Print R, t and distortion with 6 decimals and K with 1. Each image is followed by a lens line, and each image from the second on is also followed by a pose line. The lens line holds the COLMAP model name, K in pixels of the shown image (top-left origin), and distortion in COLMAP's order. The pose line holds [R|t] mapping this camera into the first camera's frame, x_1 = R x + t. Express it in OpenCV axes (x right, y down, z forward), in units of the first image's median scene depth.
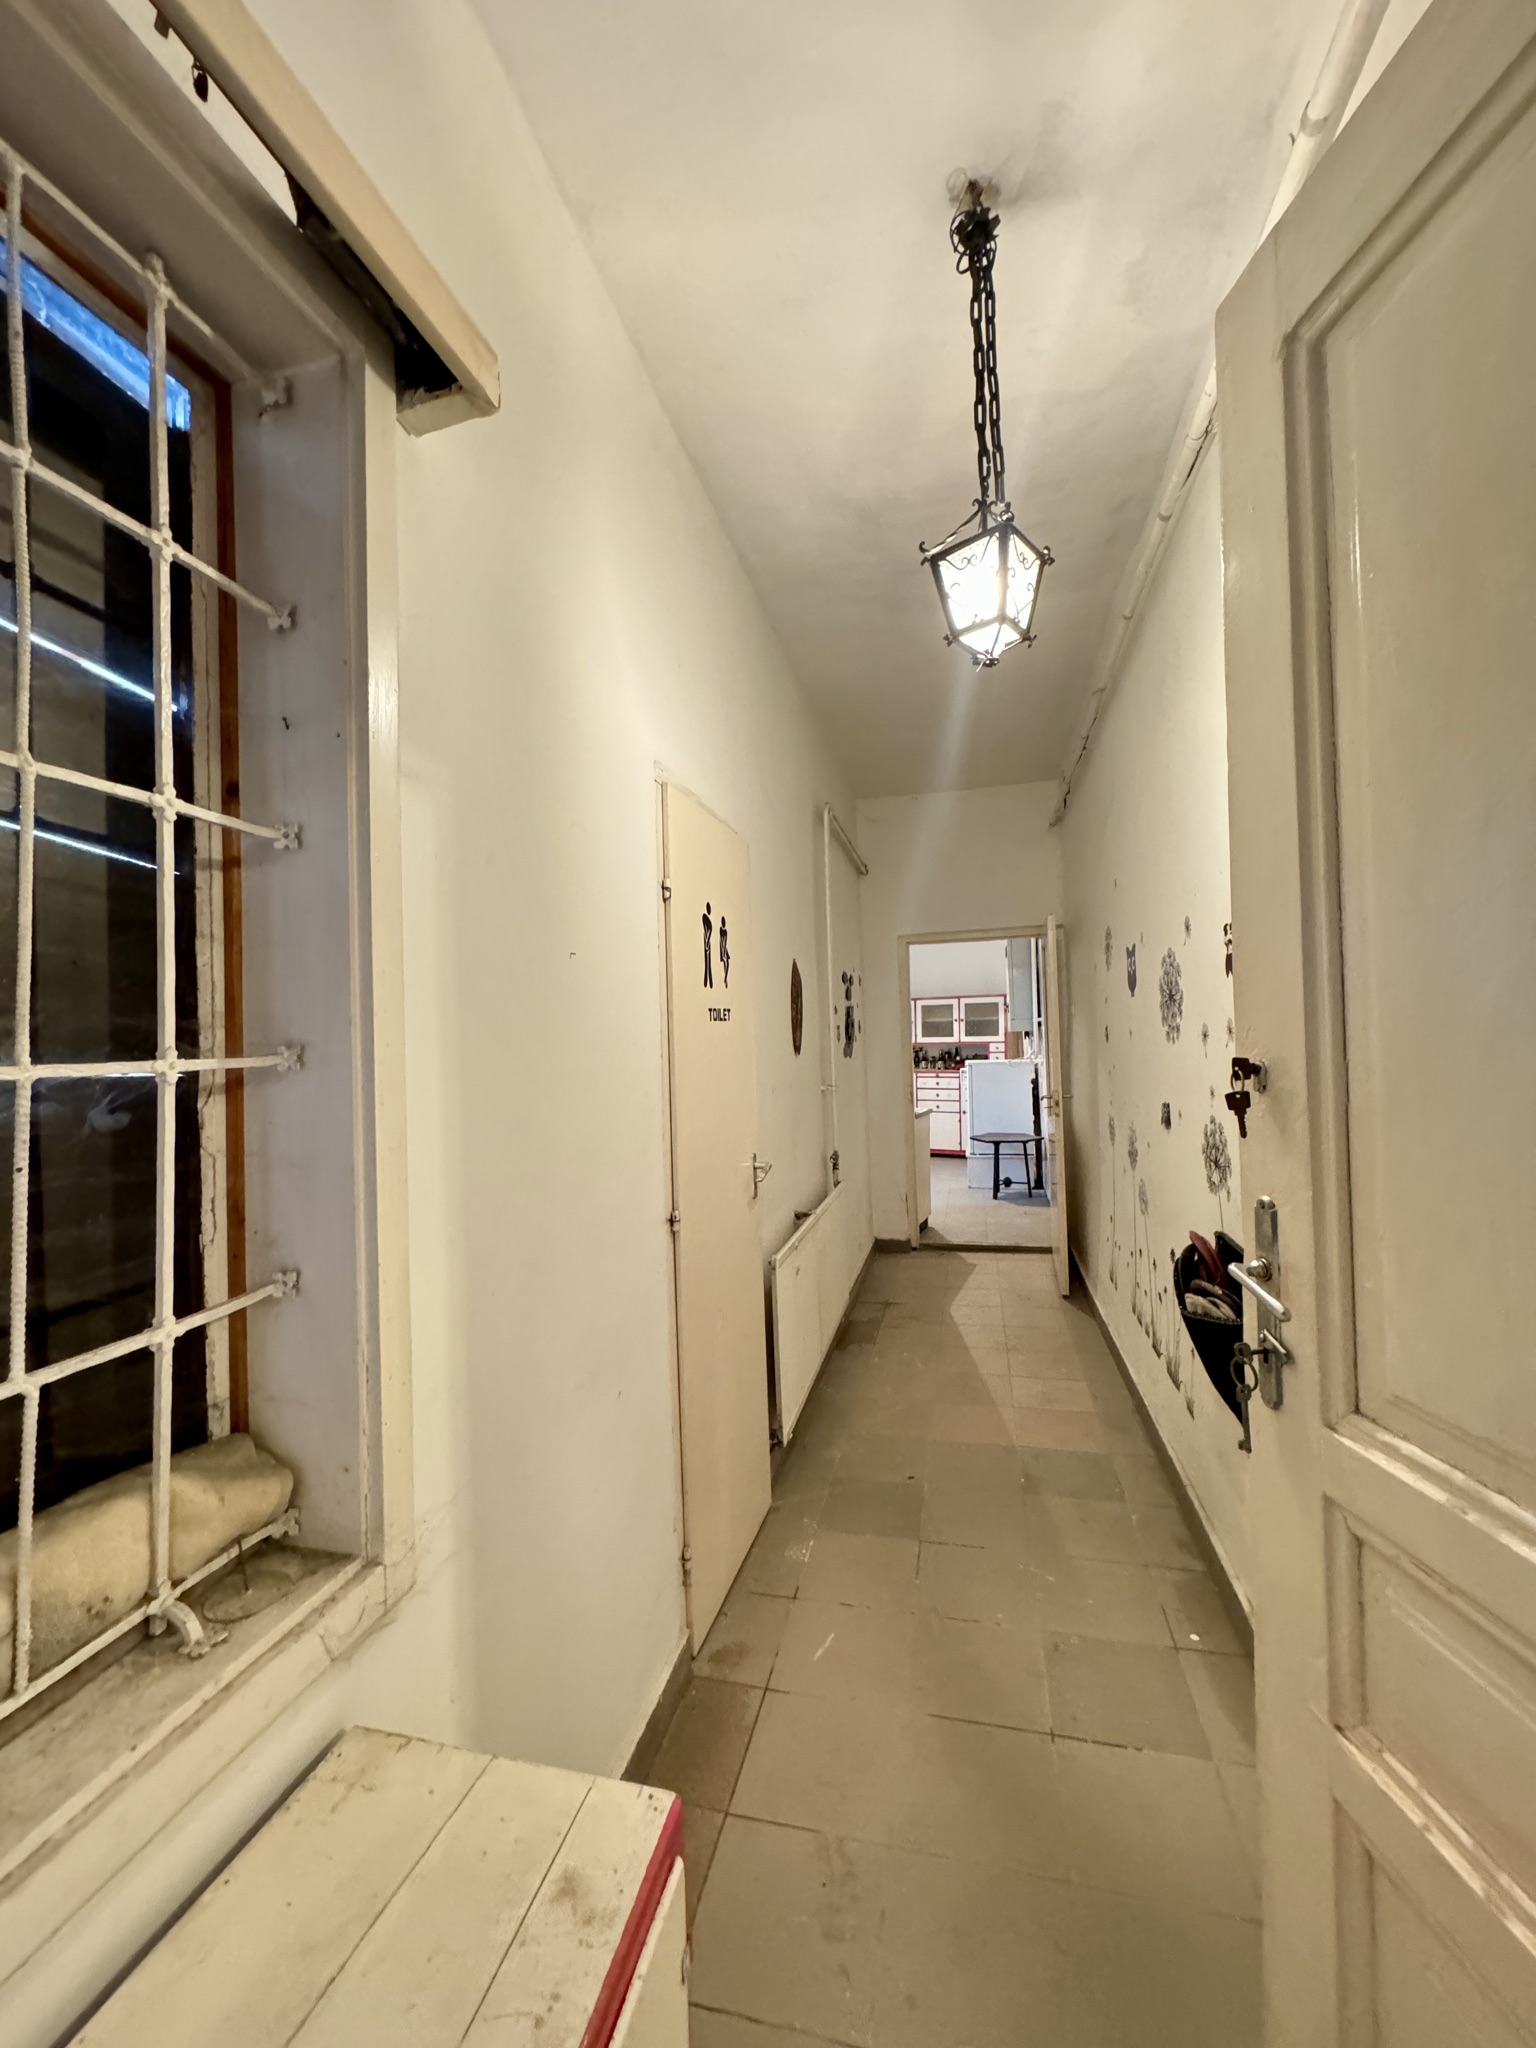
lens RADIAL K [[823.5, 0, 768.0], [0, 823.5, 1024.0], [0, 0, 1]] dist [0.003173, 0.007642]
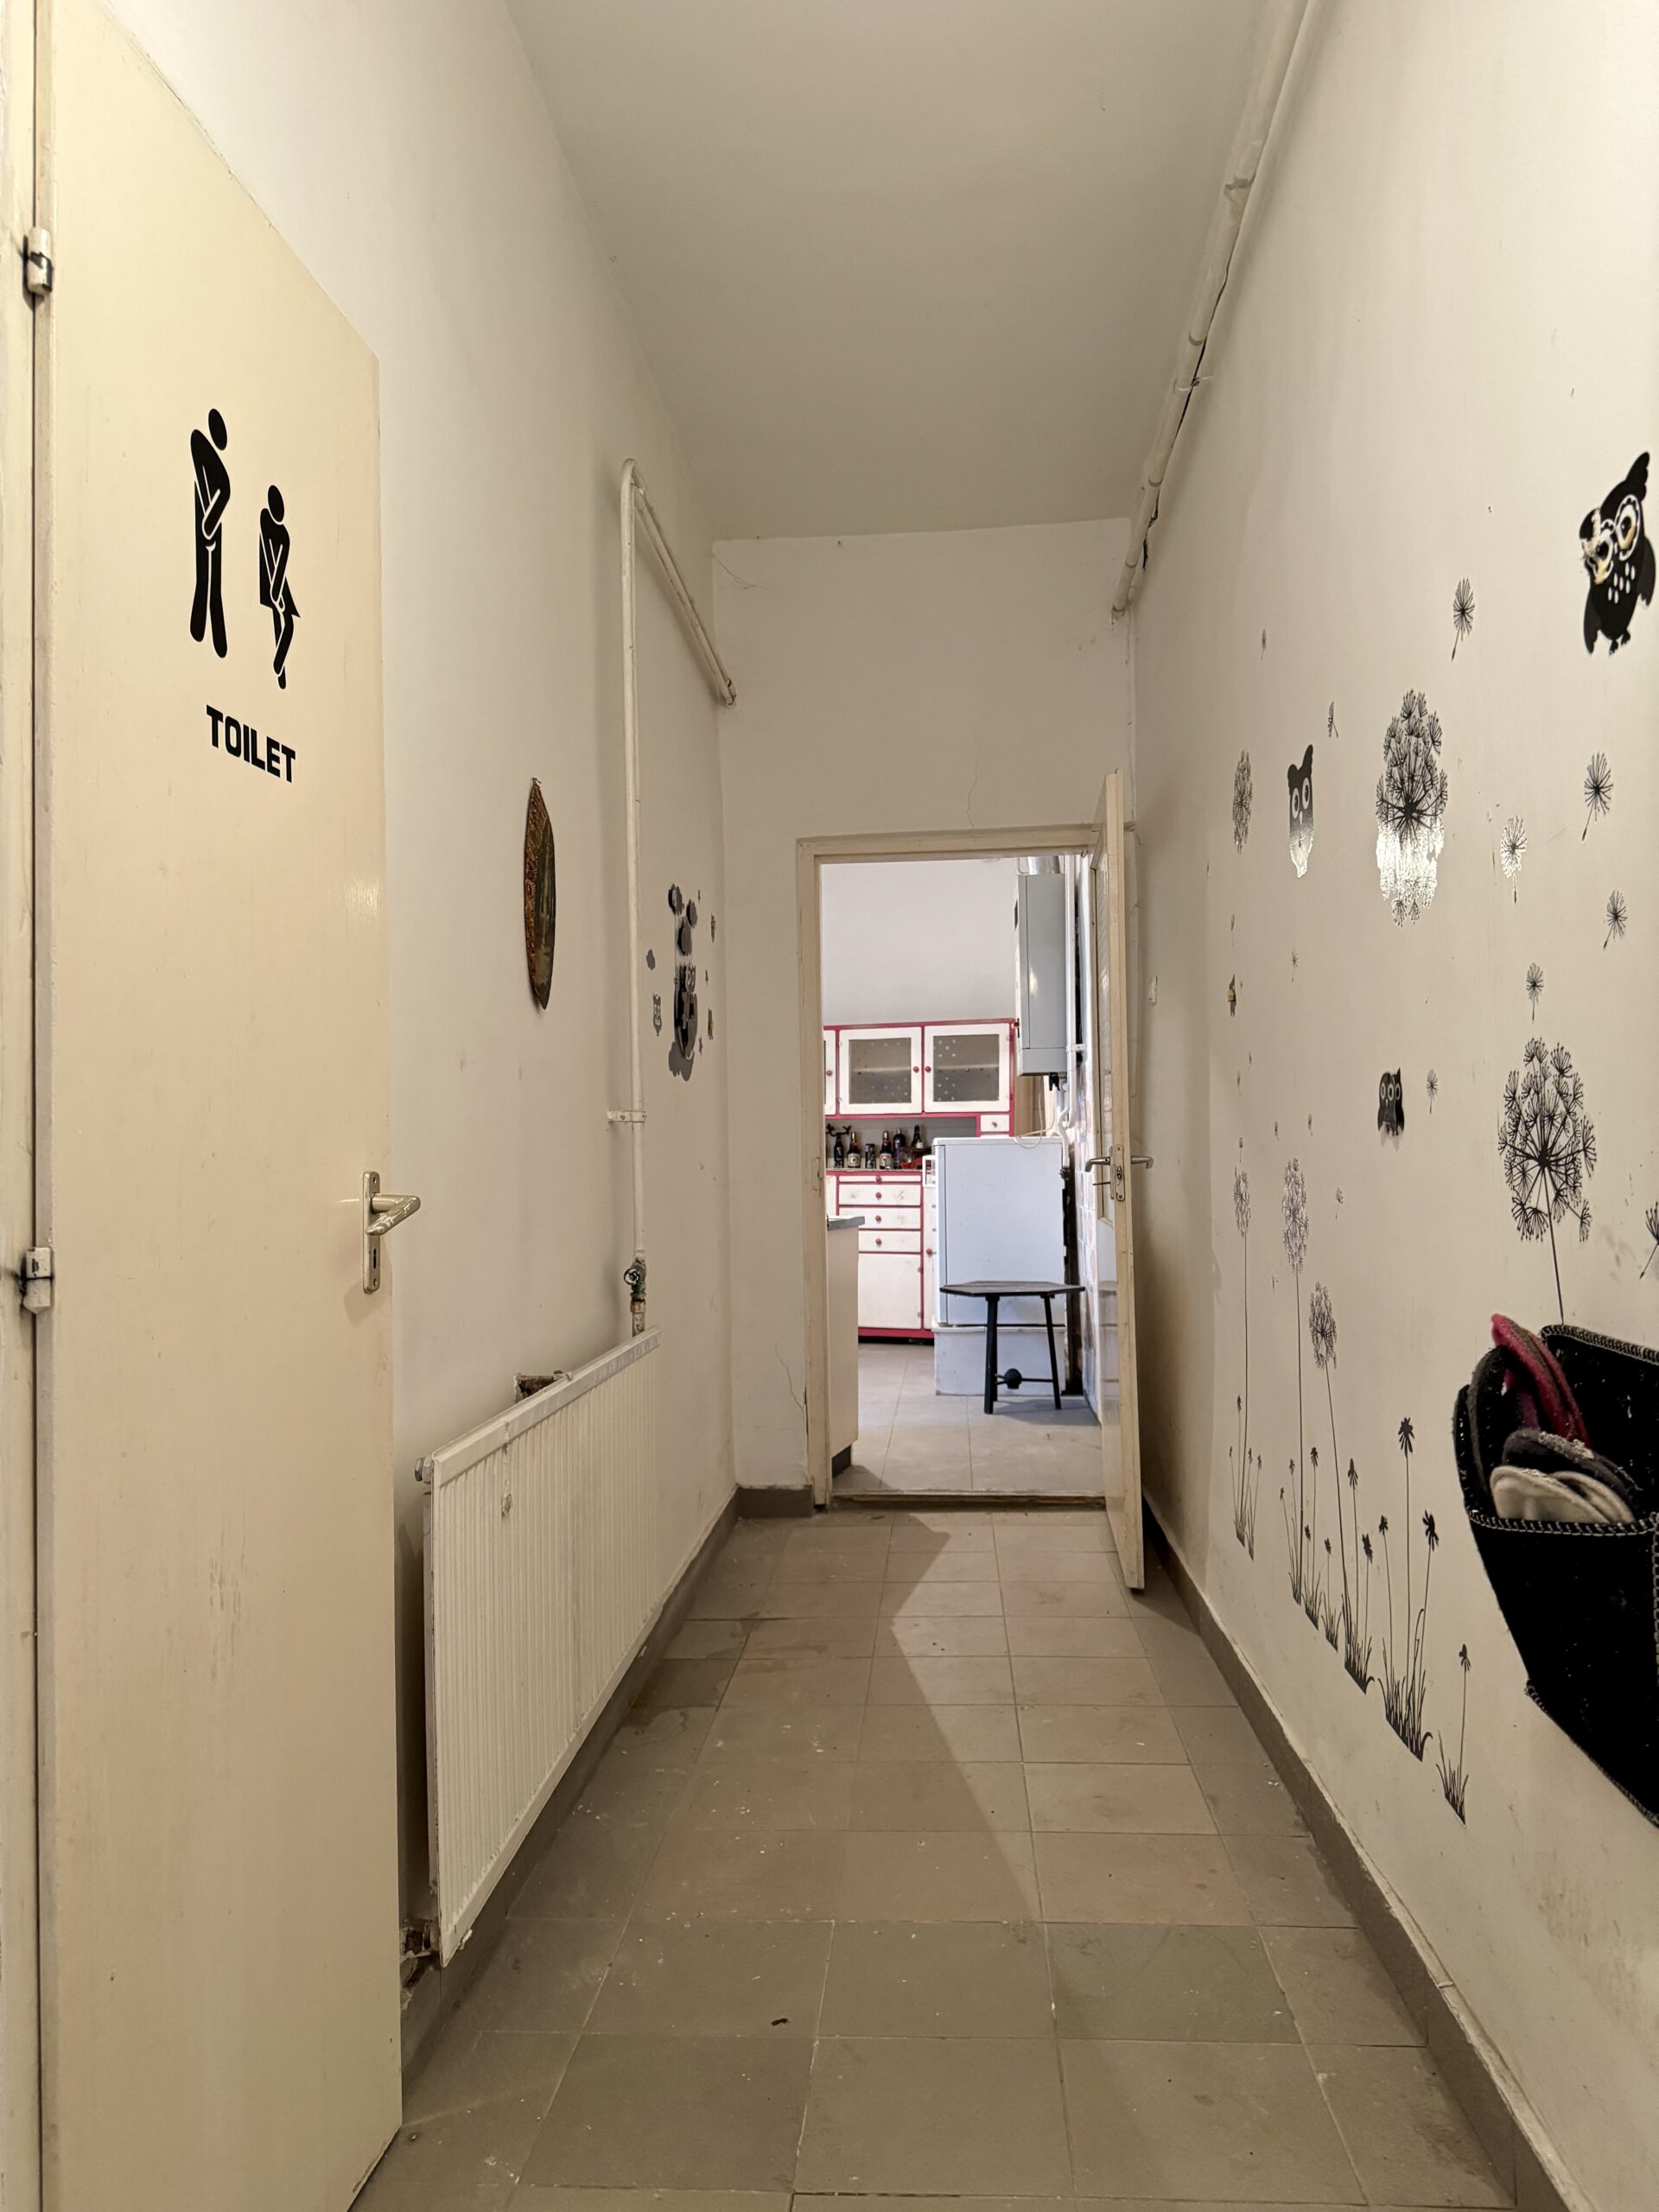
lens RADIAL K [[1570.0, 0, 829.5], [0, 1570.0, 1106.0], [0, 0, 1]] dist [0.128778, -0.170363]
pose [[0.985890, 0.017234, 0.166502, 0.033108], [-0.014519, 0.999741, -0.017509, 0.068144], [-0.166761, 0.014844, 0.985886, 0.126739]]
